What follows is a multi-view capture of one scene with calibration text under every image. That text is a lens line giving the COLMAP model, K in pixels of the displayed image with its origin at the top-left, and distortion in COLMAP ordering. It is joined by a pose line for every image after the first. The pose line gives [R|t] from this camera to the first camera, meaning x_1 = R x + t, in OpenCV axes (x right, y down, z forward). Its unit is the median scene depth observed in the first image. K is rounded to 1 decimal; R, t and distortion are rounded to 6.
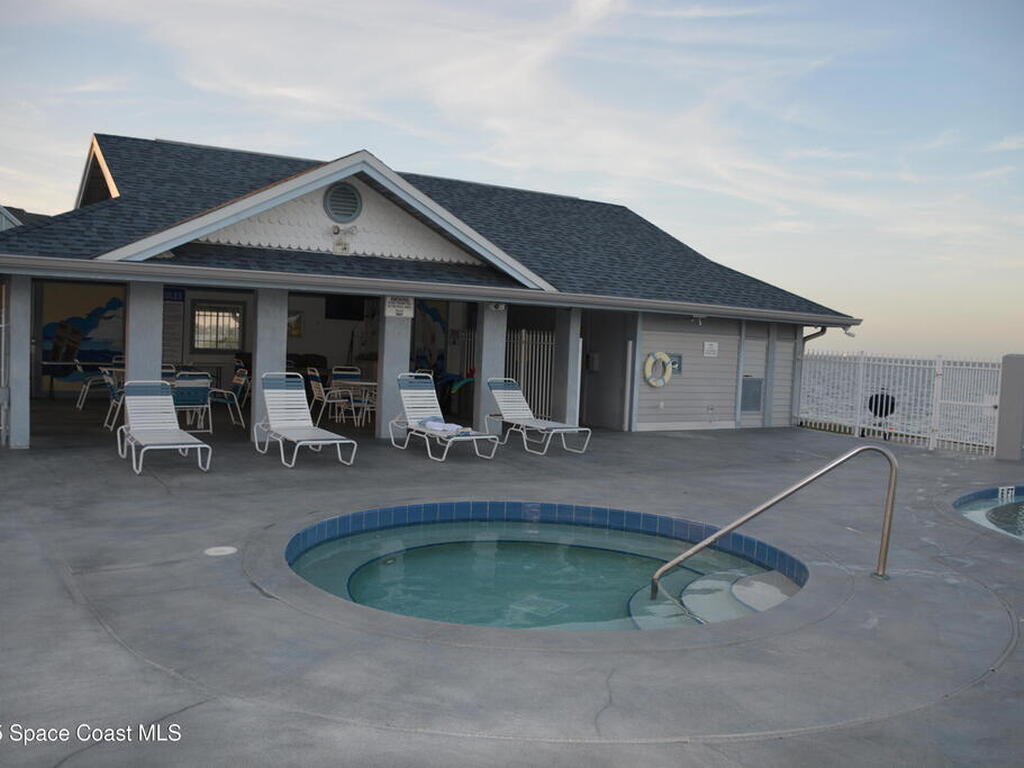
lens RADIAL K [[847.0, 0, 512.0], [0, 847.0, 384.0], [0, 0, 1]] dist [-0.135384, 0.010261]
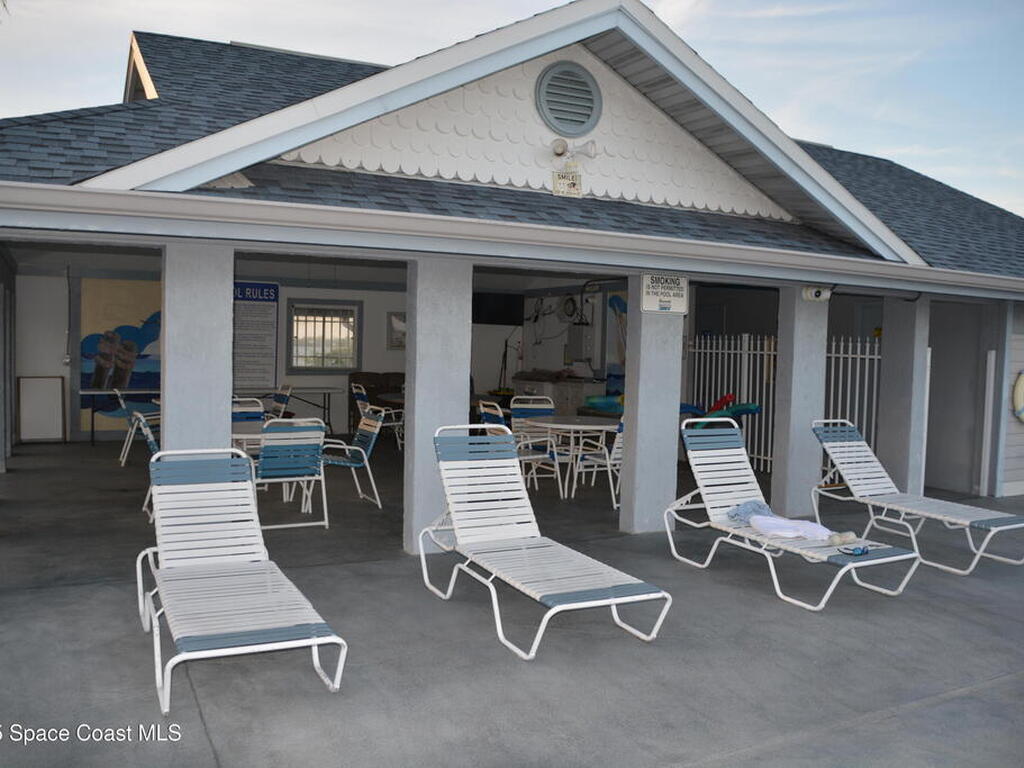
lens RADIAL K [[847.0, 0, 512.0], [0, 847.0, 384.0], [0, 0, 1]] dist [-0.135384, 0.010261]
pose [[0.994242, -0.011041, -0.106586, -0.172691], [0.010023, 0.999899, -0.010079, -0.028514], [0.106687, 0.008953, 0.994252, 0.442811]]
